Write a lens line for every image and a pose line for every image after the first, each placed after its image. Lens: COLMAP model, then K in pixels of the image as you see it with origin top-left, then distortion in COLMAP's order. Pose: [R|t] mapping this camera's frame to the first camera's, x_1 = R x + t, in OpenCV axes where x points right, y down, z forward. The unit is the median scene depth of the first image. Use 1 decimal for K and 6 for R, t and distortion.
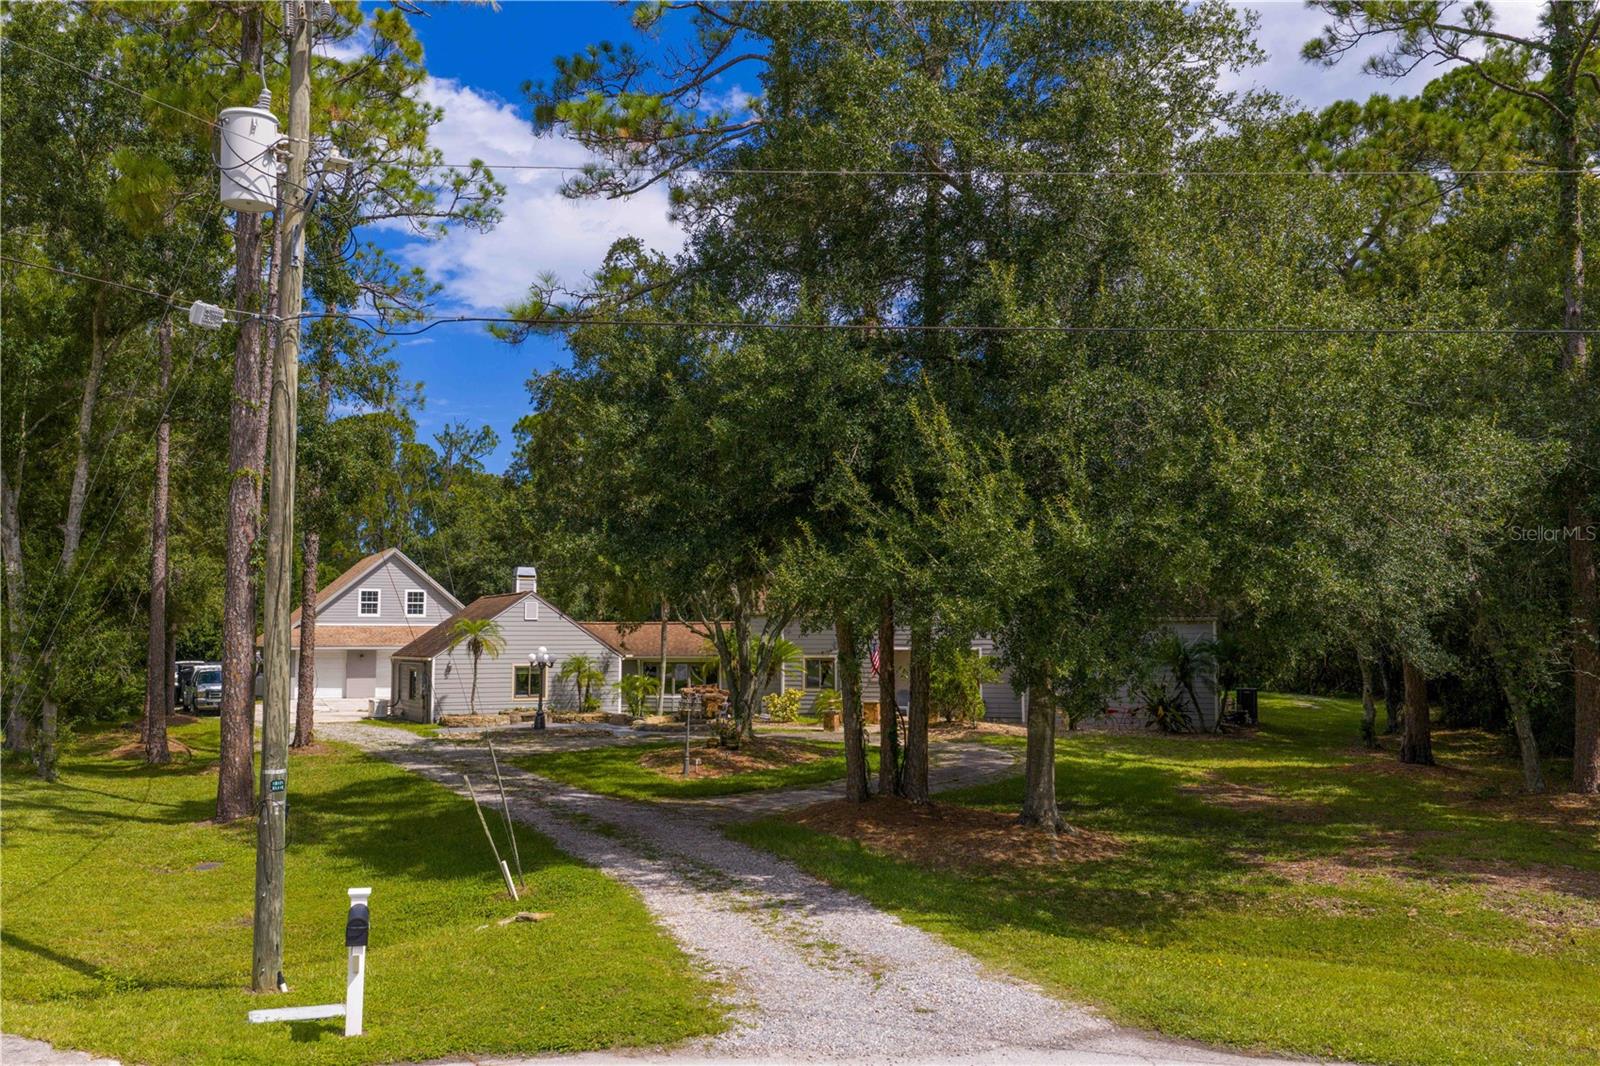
lens RADIAL K [[1310.8, 0, 800.0], [0, 1310.8, 533.0], [0, 0, 1]] dist [0.015325, -0.002293]
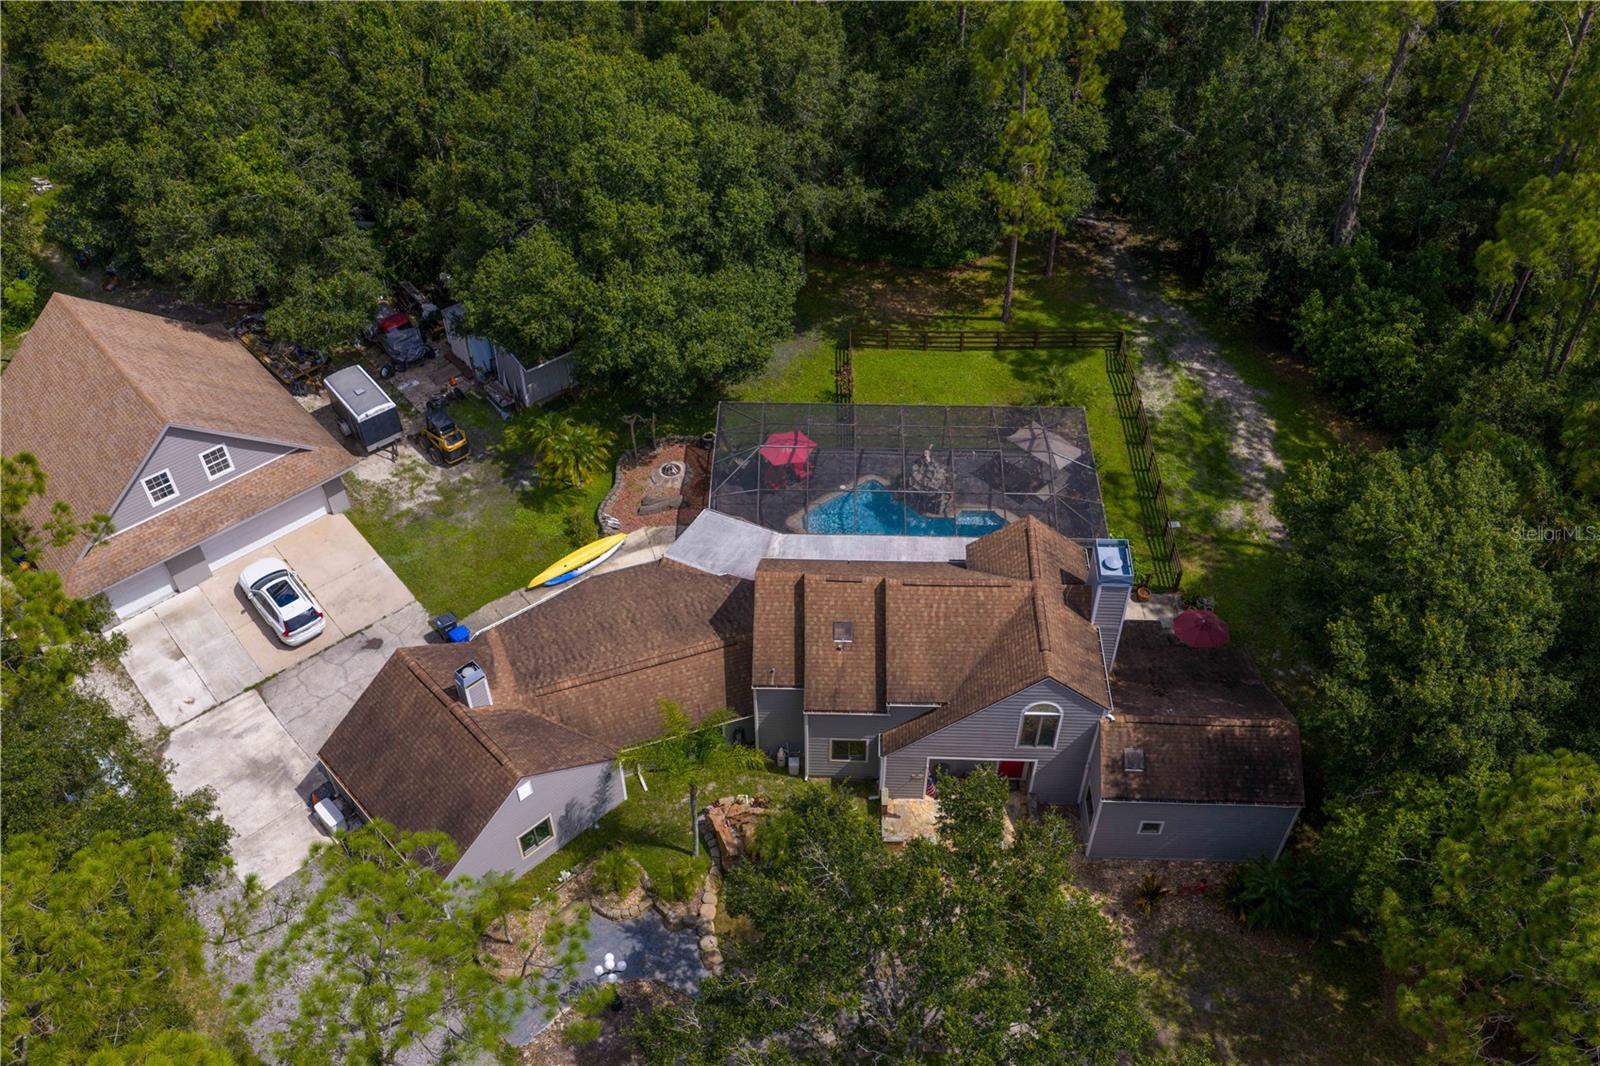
lens RADIAL K [[1318.0, 0, 803.9], [0, 1318.0, 535.2], [0, 0, 1]] dist [0.006634, -0.017987]
pose [[0.962831, -0.191265, 0.190718, -0.174046], [-0.019665, 0.654581, 0.755736, -0.737885], [-0.269386, -0.731397, 0.626490, 0.581539]]
